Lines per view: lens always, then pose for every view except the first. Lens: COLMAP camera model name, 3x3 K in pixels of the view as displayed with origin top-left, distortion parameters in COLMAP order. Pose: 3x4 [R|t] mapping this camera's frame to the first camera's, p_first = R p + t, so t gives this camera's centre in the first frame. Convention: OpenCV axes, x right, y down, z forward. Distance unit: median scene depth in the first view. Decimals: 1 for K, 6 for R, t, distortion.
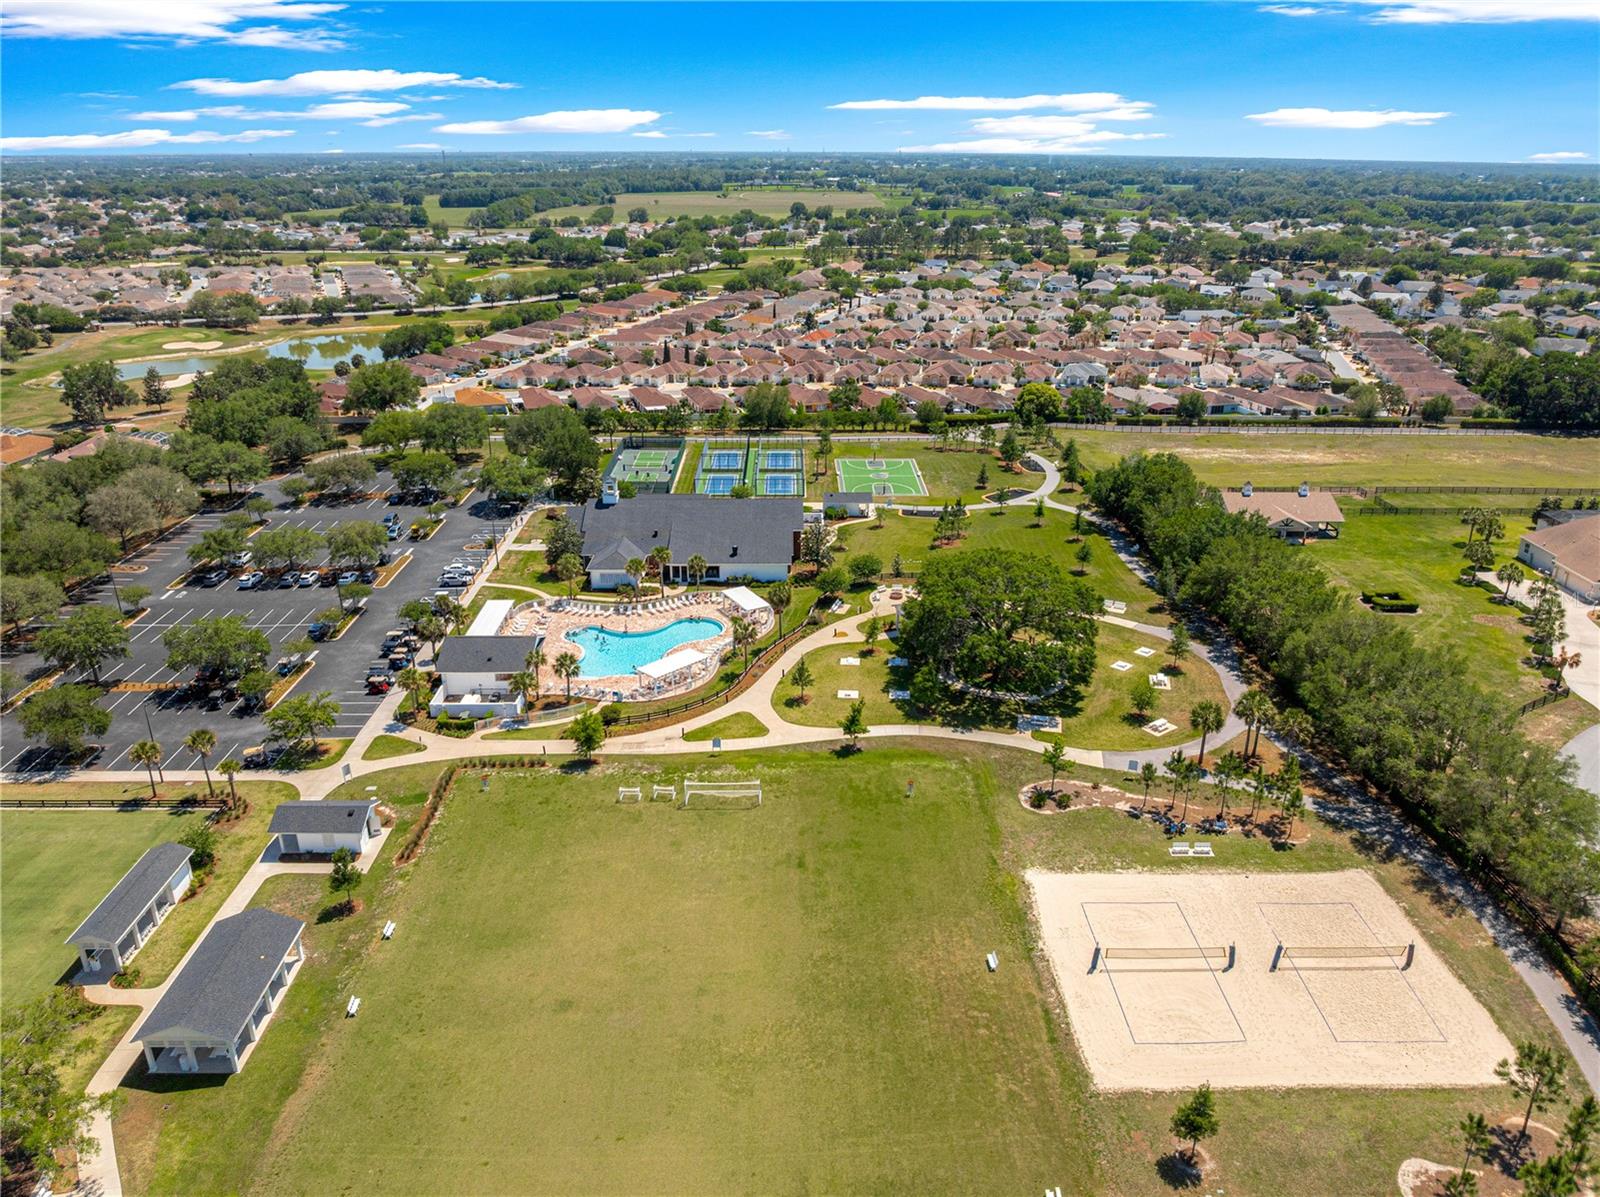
lens RADIAL K [[1126.8, 0, 804.9], [0, 1126.8, 601.1], [0, 0, 1]] dist [-0.037991, 0.003344]
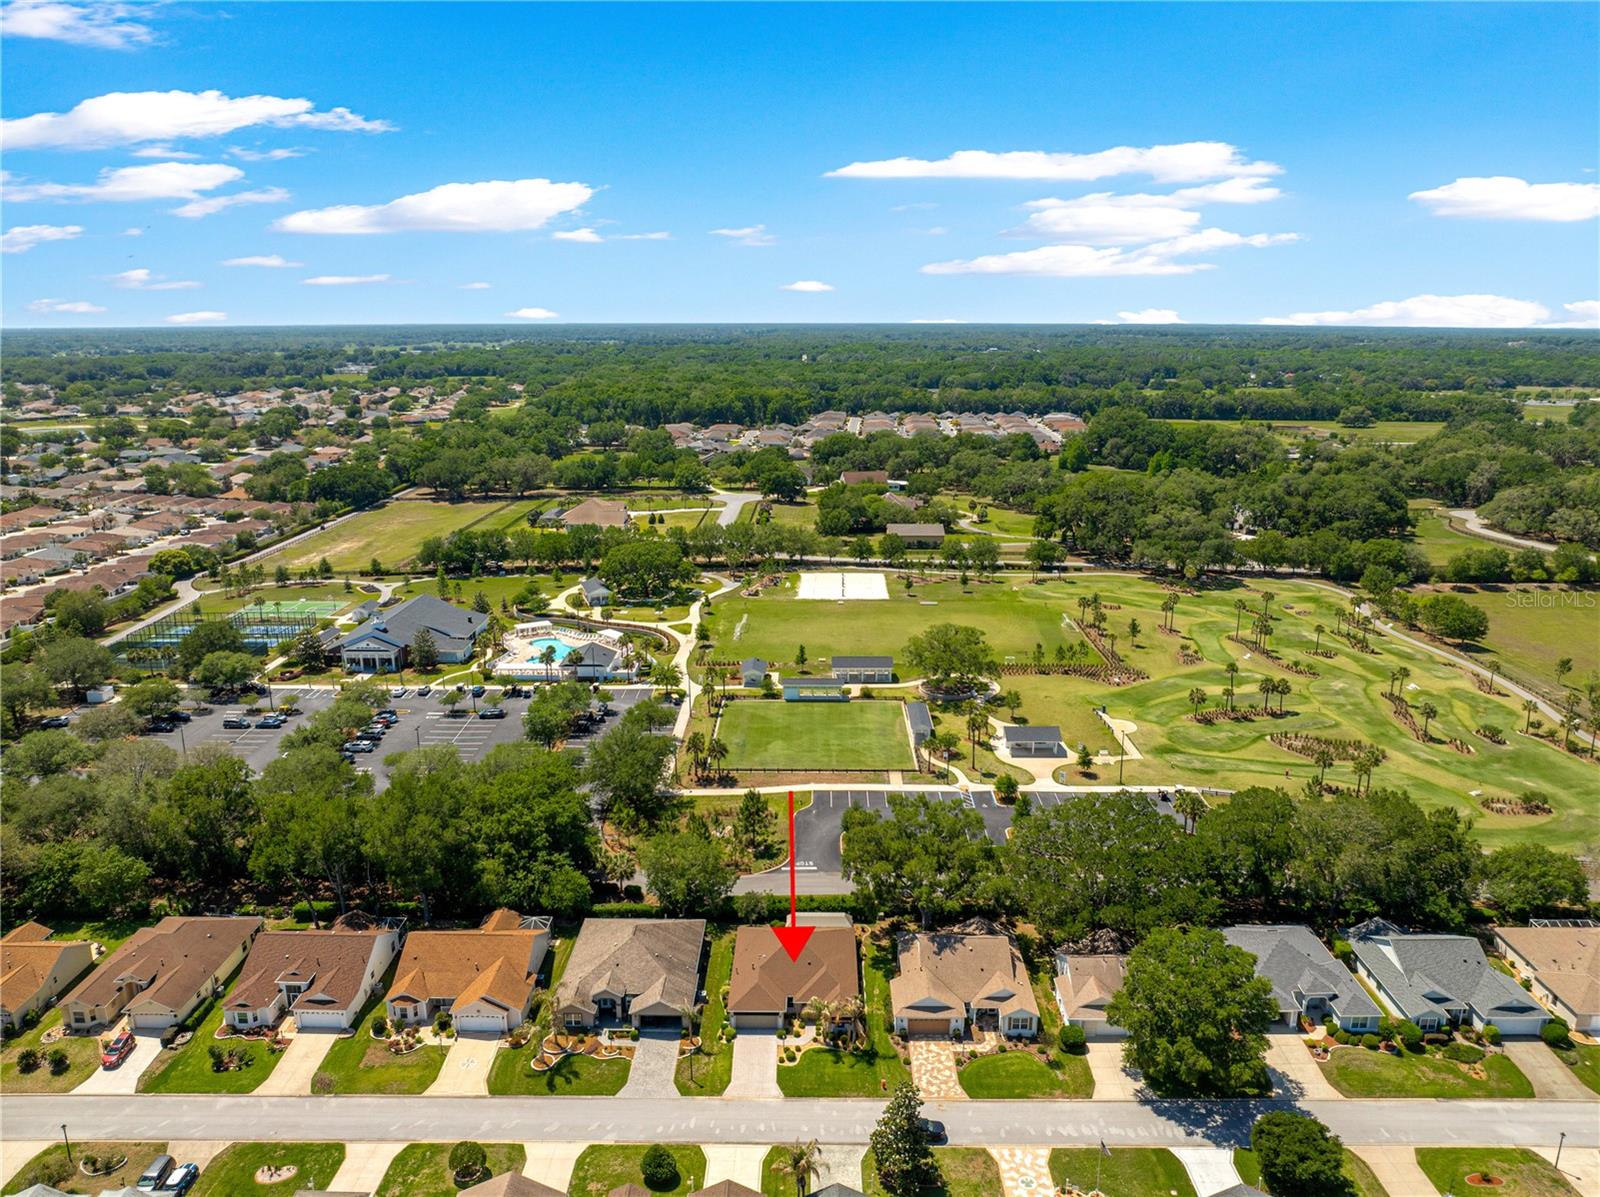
lens RADIAL K [[1137.8, 0, 800.0], [0, 1137.8, 598.5], [0, 0, 1]] dist [-0.014451, 0.001139]
pose [[0.024306, -0.246648, 0.968800, -1.071506], [0.378624, 0.899165, 0.219421, -0.164348], [-0.925231, 0.361478, 0.115242, 0.239804]]
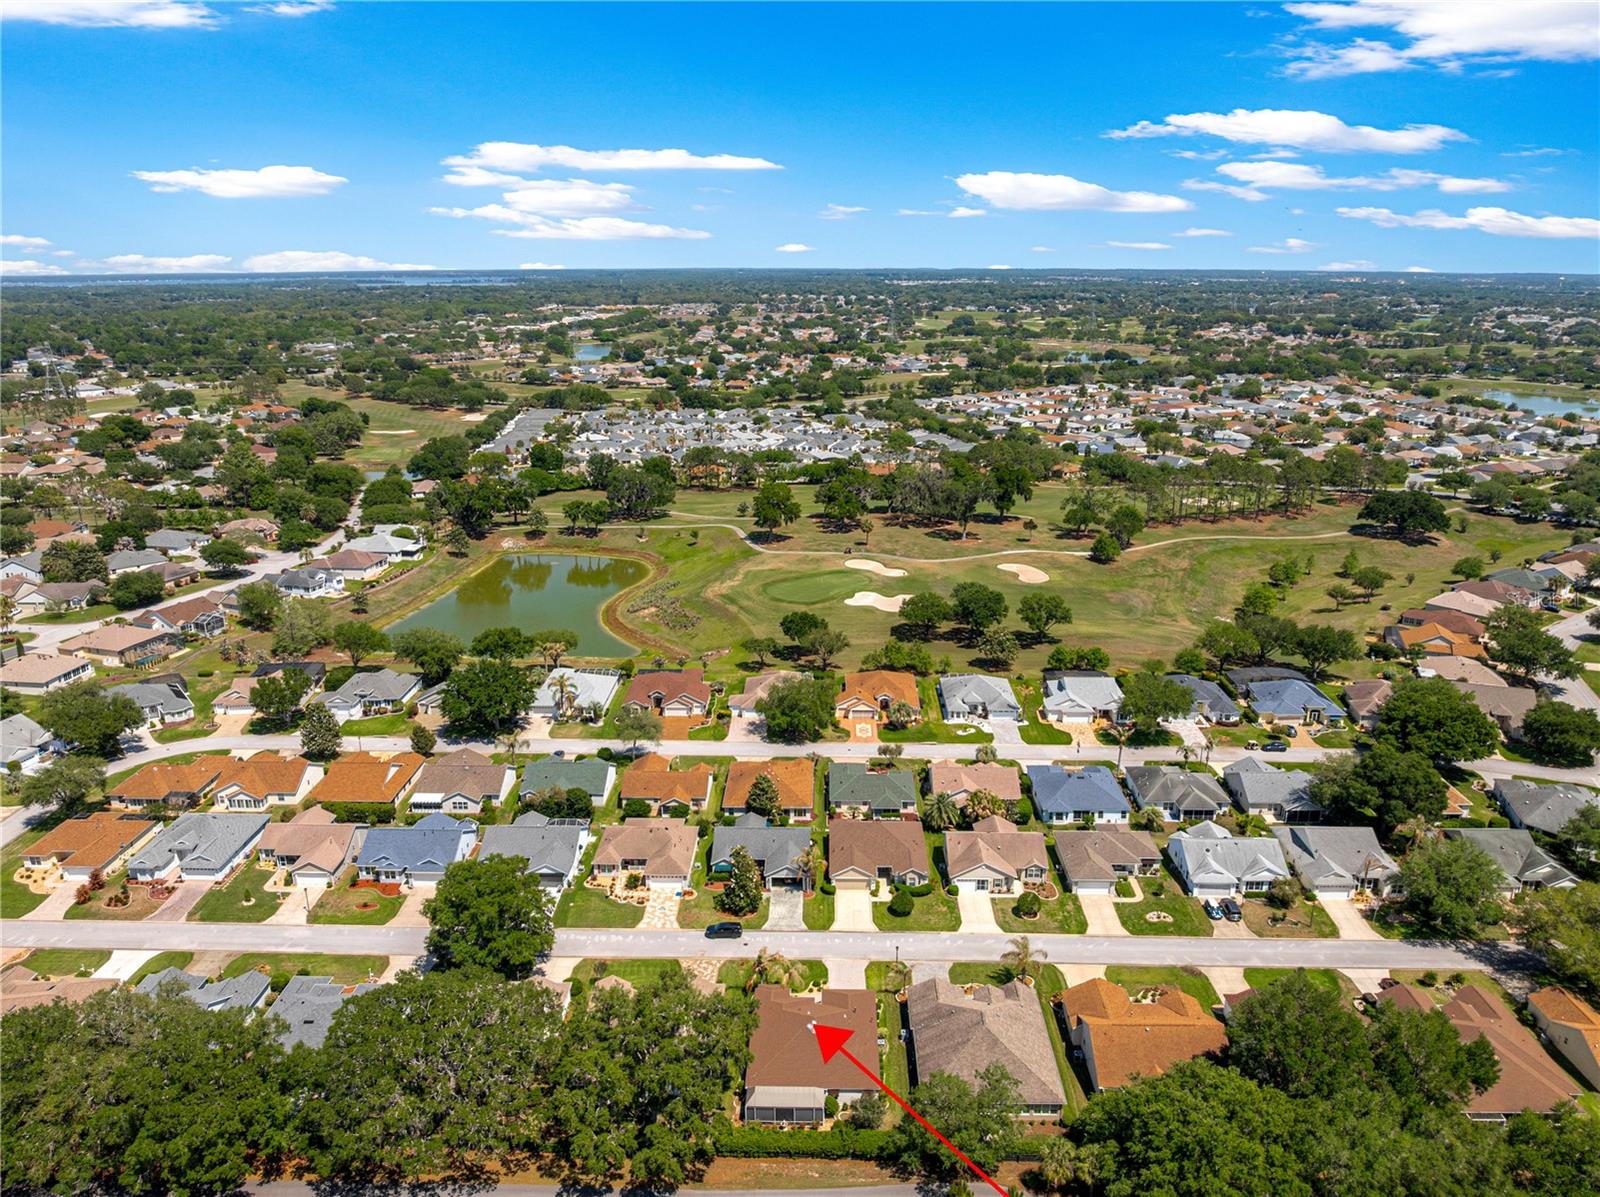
lens RADIAL K [[1138.7, 0, 800.0], [0, 1138.7, 598.5], [0, 0, 1]] dist [-0.036428, -0.004348]
pose [[-0.040773, 0.276744, -0.960078, -0.162566], [-0.379872, 0.884431, 0.271071, -0.206379], [0.924140, 0.375759, 0.069066, 0.249518]]
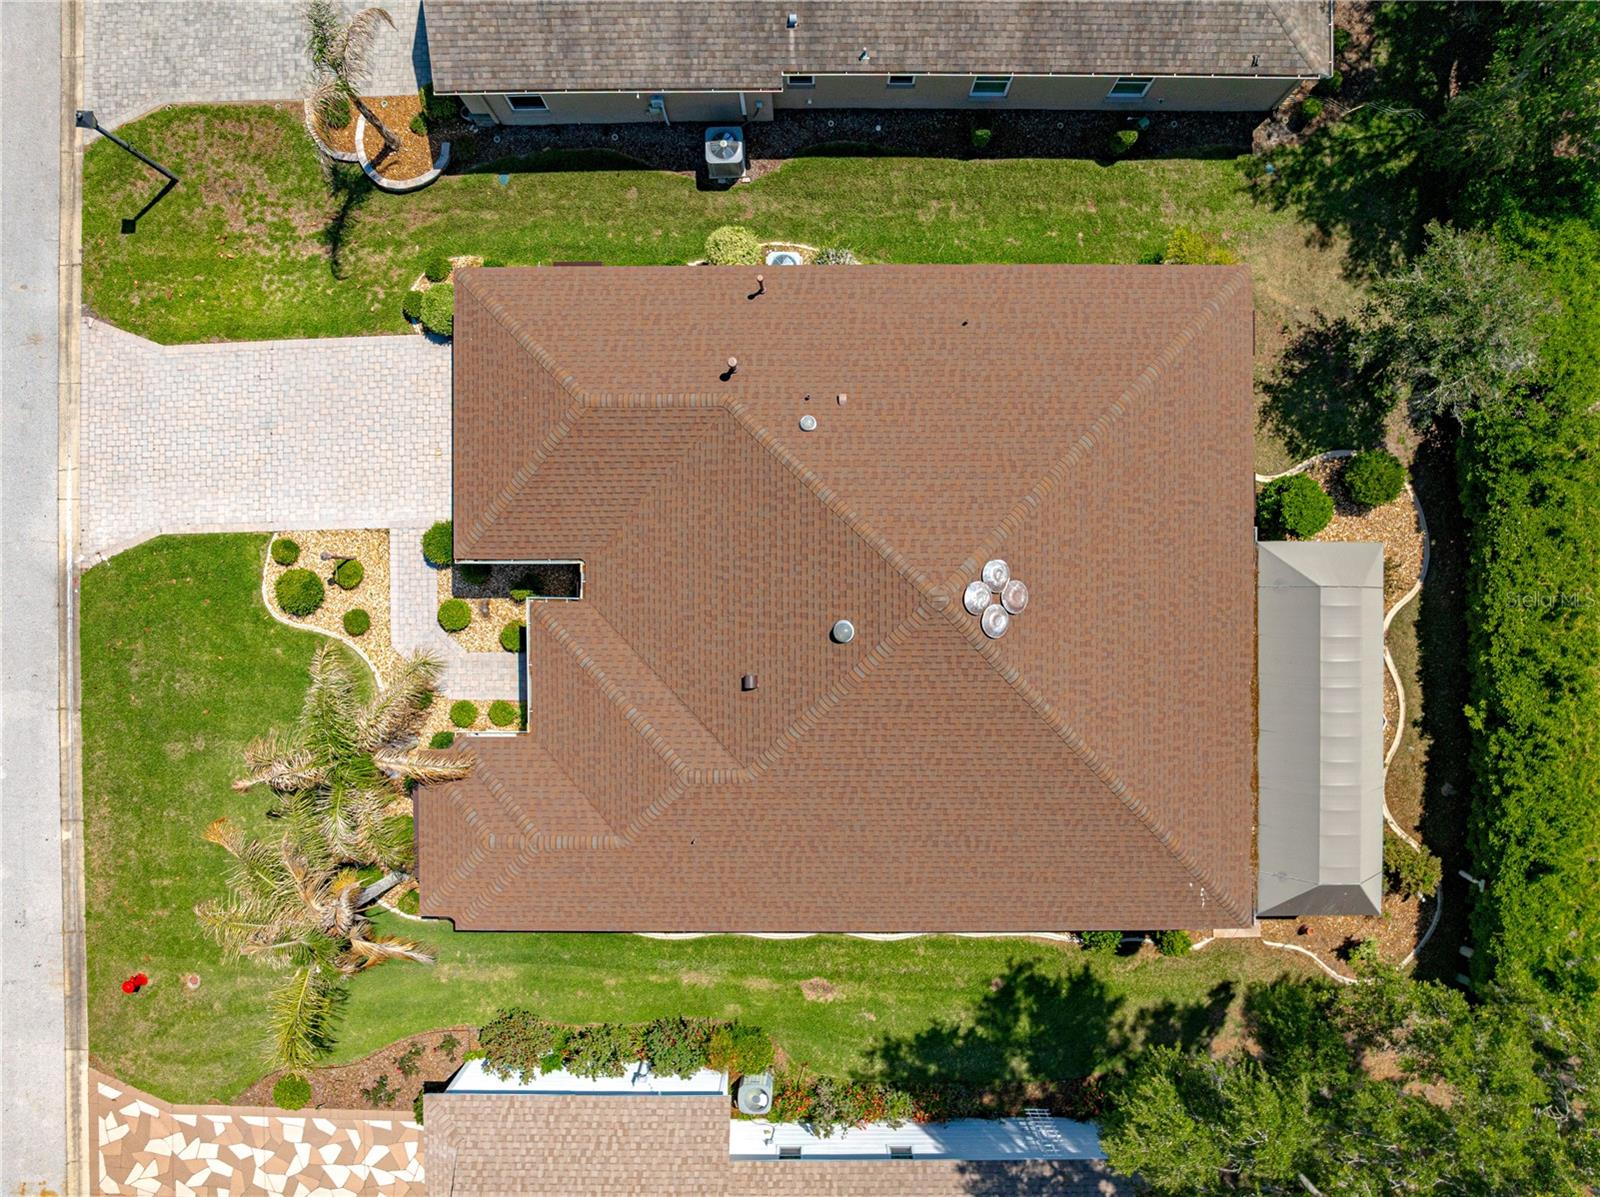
lens RADIAL K [[1126.8, 0, 804.9], [0, 1126.8, 601.1], [0, 0, 1]] dist [-0.037991, 0.003344]
pose [[0.999930, 0.010514, -0.005380, -0.604120], [0.000987, 0.379544, 0.925173, 0.015325], [0.011769, -0.925114, 0.379508, 0.327961]]
